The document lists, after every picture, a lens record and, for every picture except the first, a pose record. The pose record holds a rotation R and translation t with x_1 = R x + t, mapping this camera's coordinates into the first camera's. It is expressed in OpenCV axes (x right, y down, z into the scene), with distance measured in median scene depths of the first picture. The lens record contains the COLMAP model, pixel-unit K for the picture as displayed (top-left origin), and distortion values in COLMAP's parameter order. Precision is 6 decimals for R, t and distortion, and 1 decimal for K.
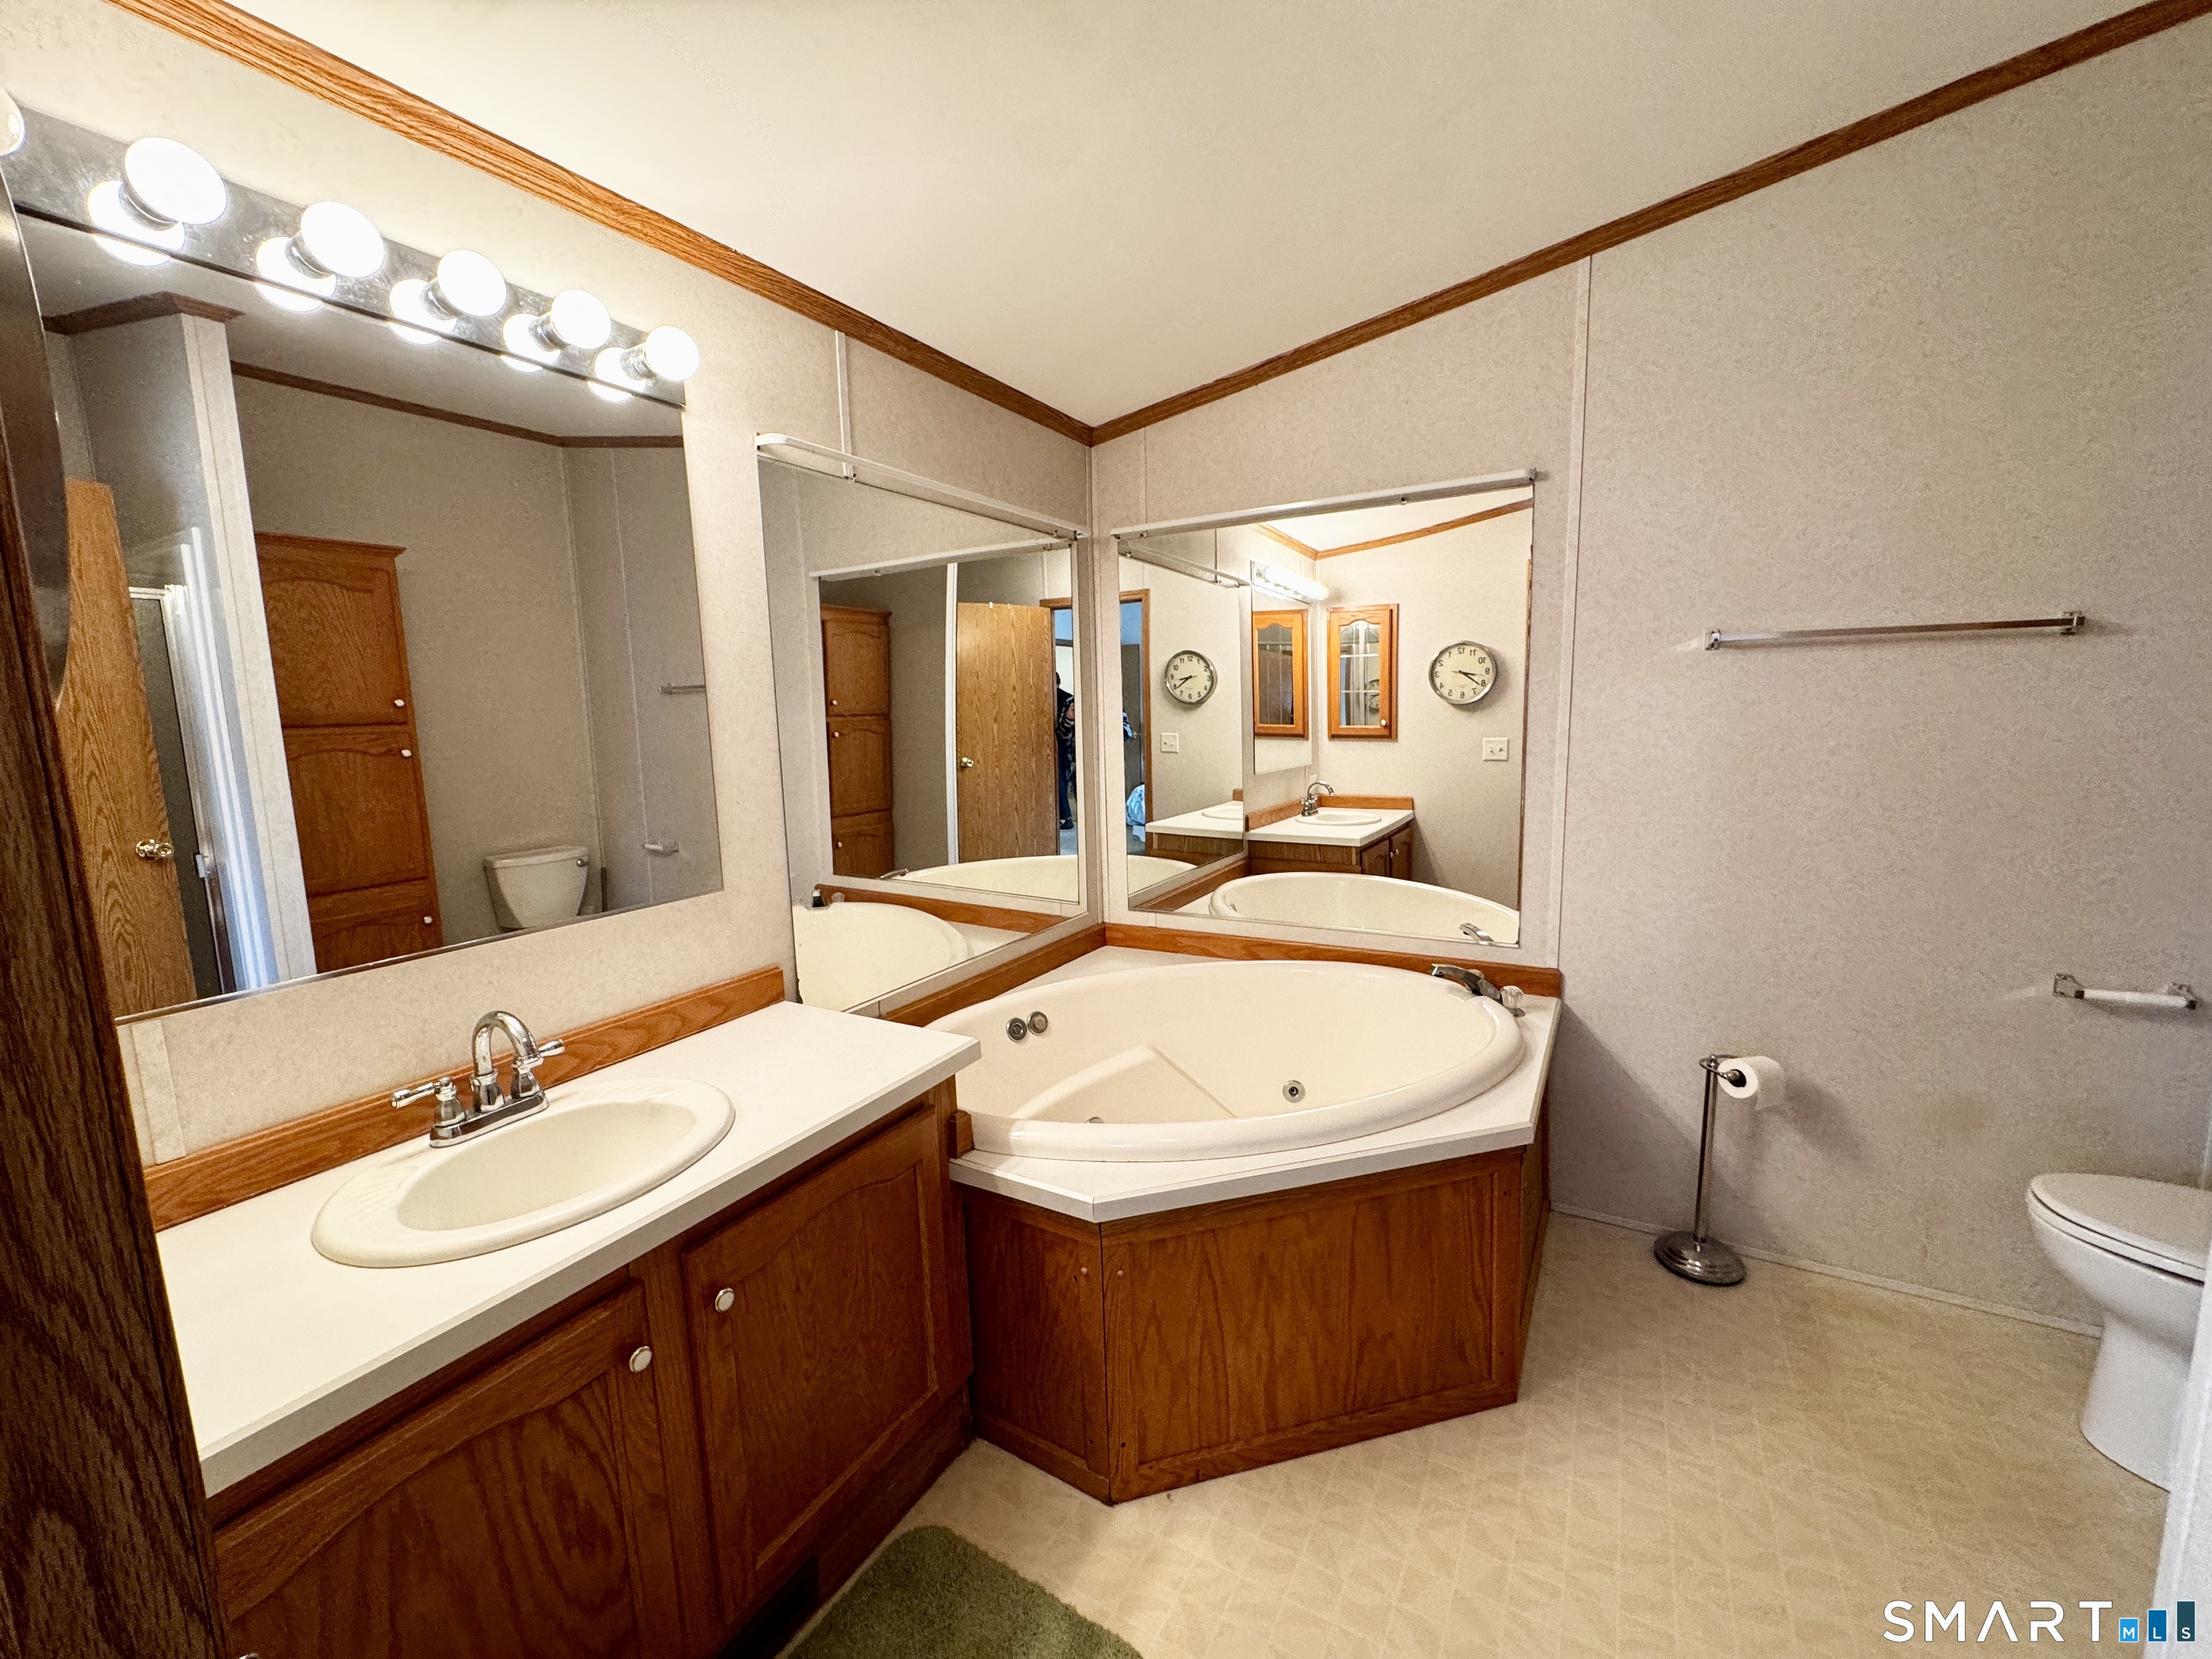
lens RADIAL K [[882.3, 0, 1105.0], [0, 882.3, 830.9], [0, 0, 1]] dist [-0.001121, -0.000027]
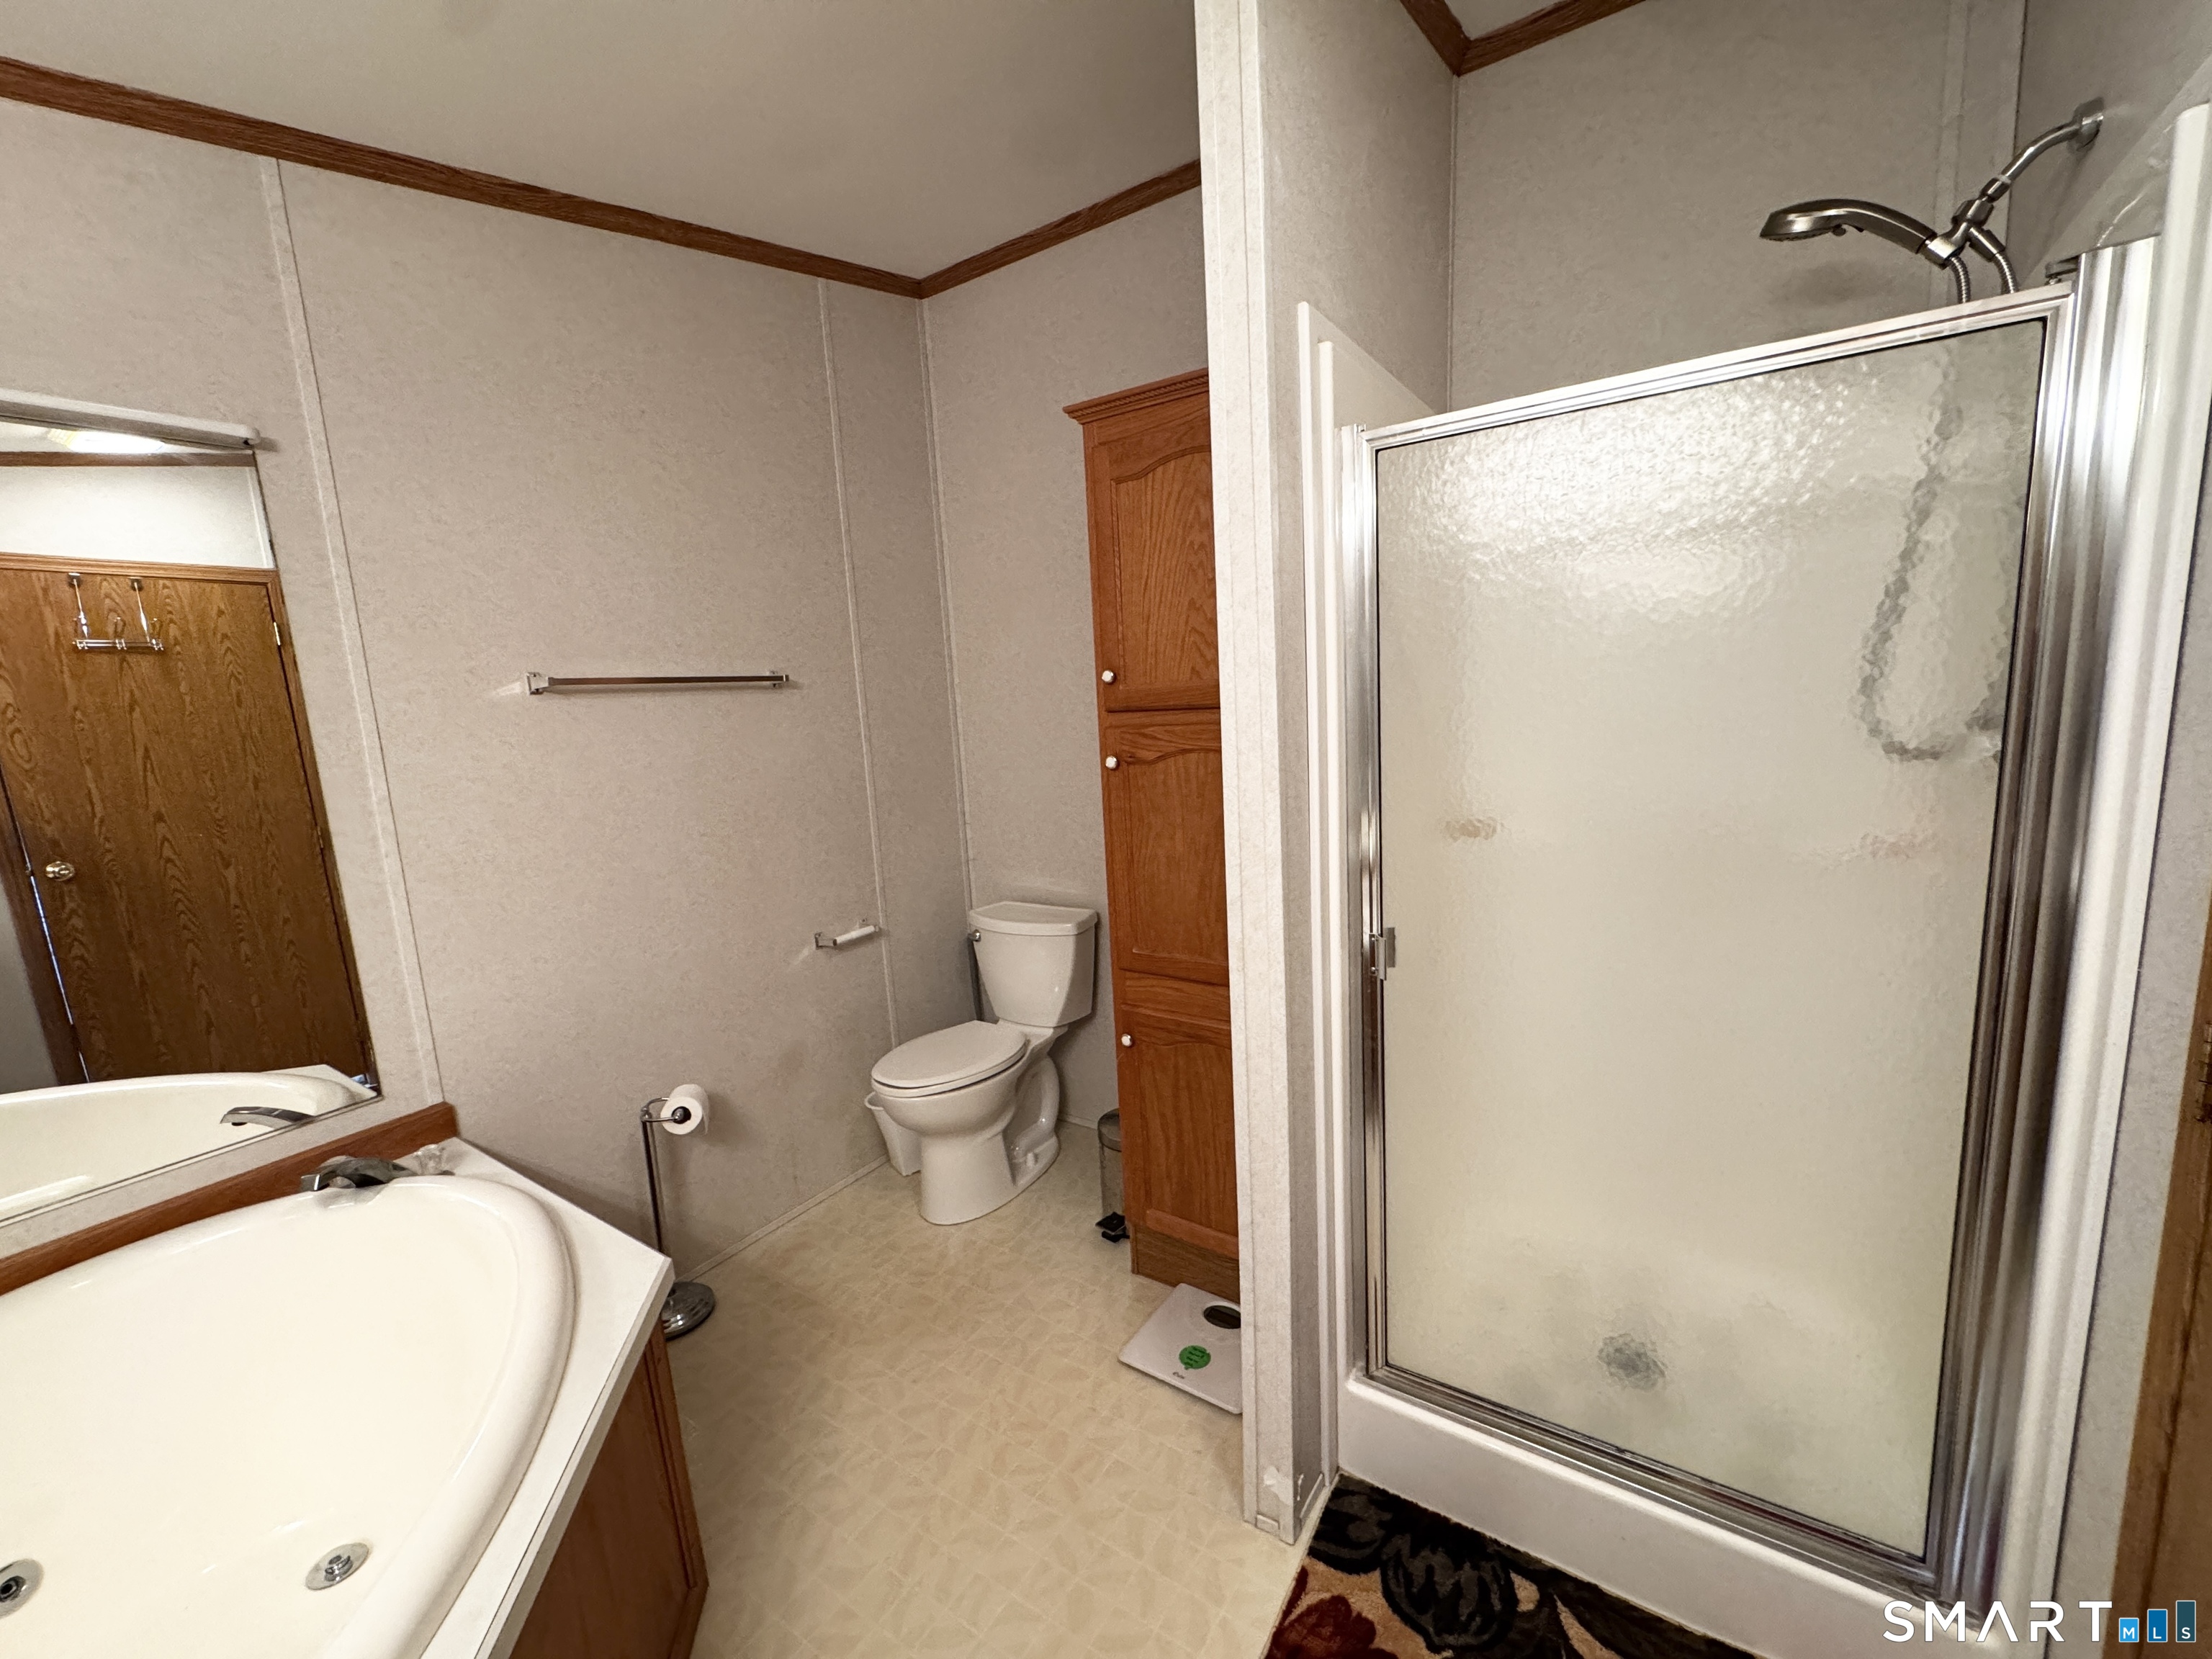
lens RADIAL K [[882.3, 0, 1102.2], [0, 882.3, 830.6], [0, 0, 1]] dist [-0.001121, -0.000027]
pose [[0.073509, -0.130464, 0.988724, -0.195573], [0.192980, 0.974529, 0.114244, -0.056869], [-0.978445, 0.182406, 0.096814, 0.352423]]
